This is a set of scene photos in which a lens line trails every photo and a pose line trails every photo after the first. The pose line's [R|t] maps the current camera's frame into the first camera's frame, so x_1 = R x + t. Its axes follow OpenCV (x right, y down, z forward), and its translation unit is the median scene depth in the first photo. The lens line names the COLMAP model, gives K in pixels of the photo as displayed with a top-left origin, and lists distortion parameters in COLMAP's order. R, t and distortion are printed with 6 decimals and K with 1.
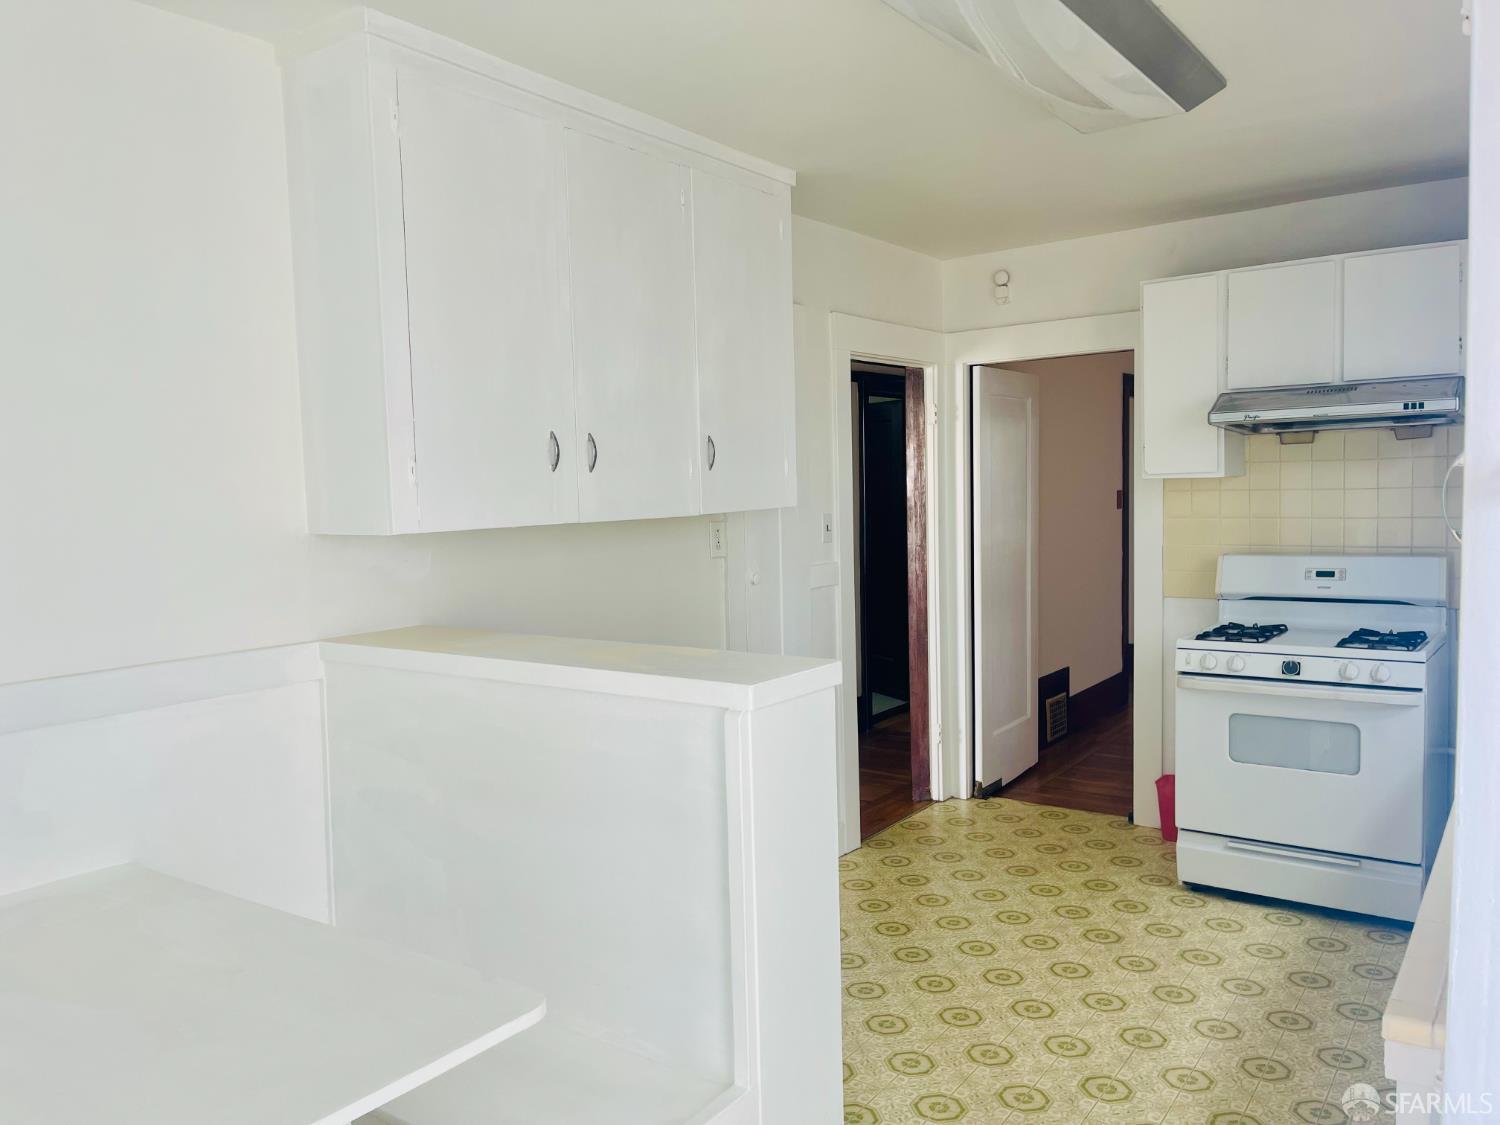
lens RADIAL K [[1137.5, 0, 752.1], [0, 1137.5, 568.8], [0, 0, 1]] dist [0.073977, -0.086071]
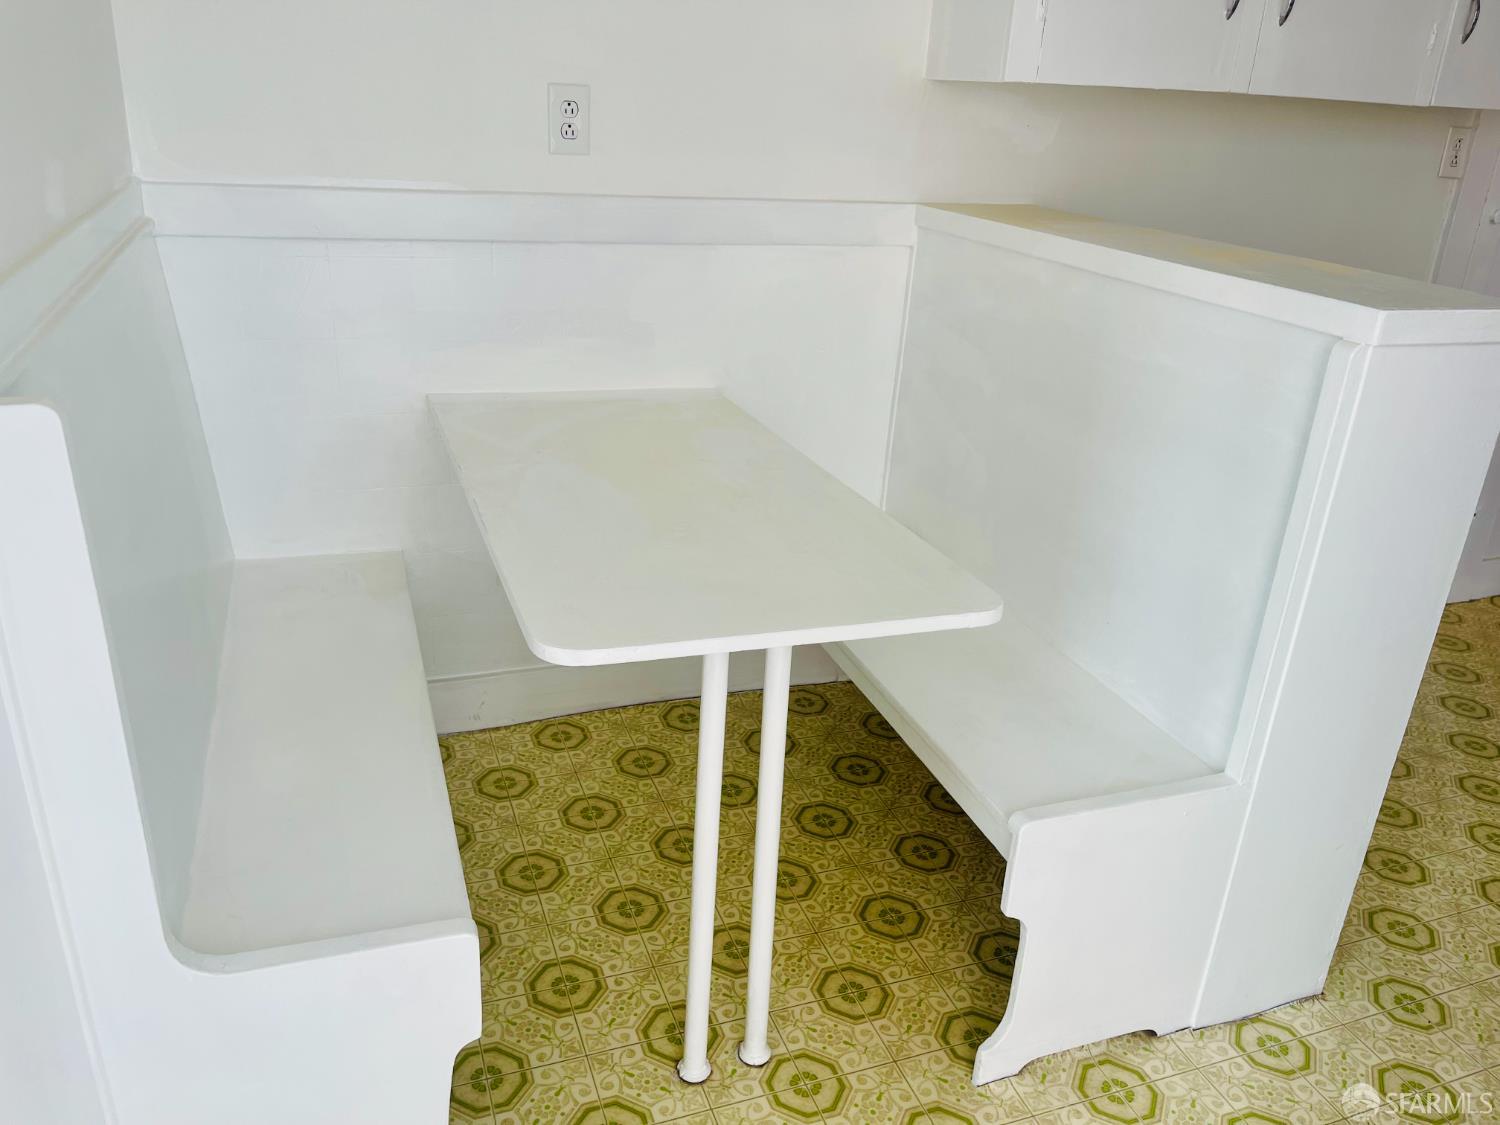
lens RADIAL K [[1137.5, 0, 753.2], [0, 1137.5, 560.9], [0, 0, 1]] dist [0.073977, -0.086071]
pose [[0.824086, 0.278258, -0.493412, 0.057455], [-0.116680, 0.935740, 0.332831, 0.039616], [0.554318, -0.216710, 0.803597, 0.107110]]
